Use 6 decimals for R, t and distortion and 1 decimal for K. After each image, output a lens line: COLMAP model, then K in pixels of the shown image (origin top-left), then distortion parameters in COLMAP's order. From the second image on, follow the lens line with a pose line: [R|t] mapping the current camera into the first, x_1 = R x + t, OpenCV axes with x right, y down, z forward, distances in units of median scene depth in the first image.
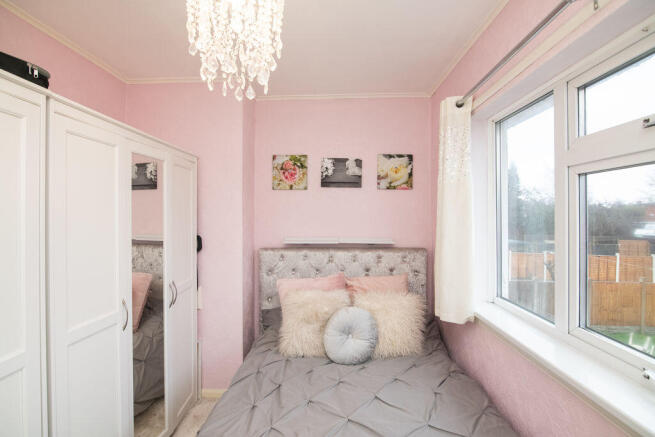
lens RADIAL K [[300.4, 0, 326.2], [0, 300.4, 215.6], [0, 0, 1]] dist [-0.010329, -0.002399]
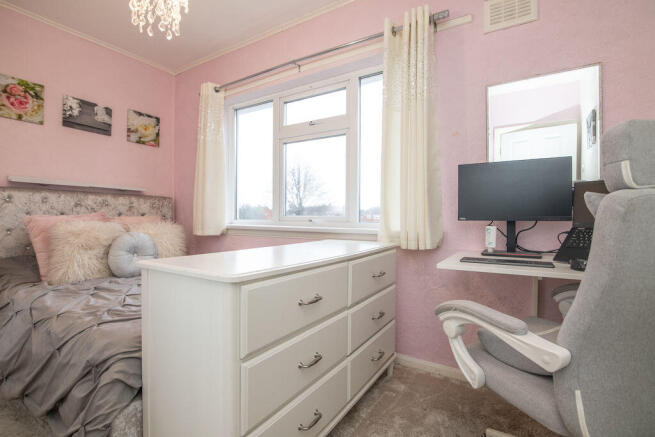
lens RADIAL K [[300.4, 0, 327.2], [0, 300.4, 217.6], [0, 0, 1]] dist [-0.010329, -0.002399]
pose [[0.506318, -0.005203, 0.862331, -0.397099], [-0.007629, 0.999916, 0.010513, 0.172675], [-0.862313, -0.011902, 0.506235, -0.169645]]
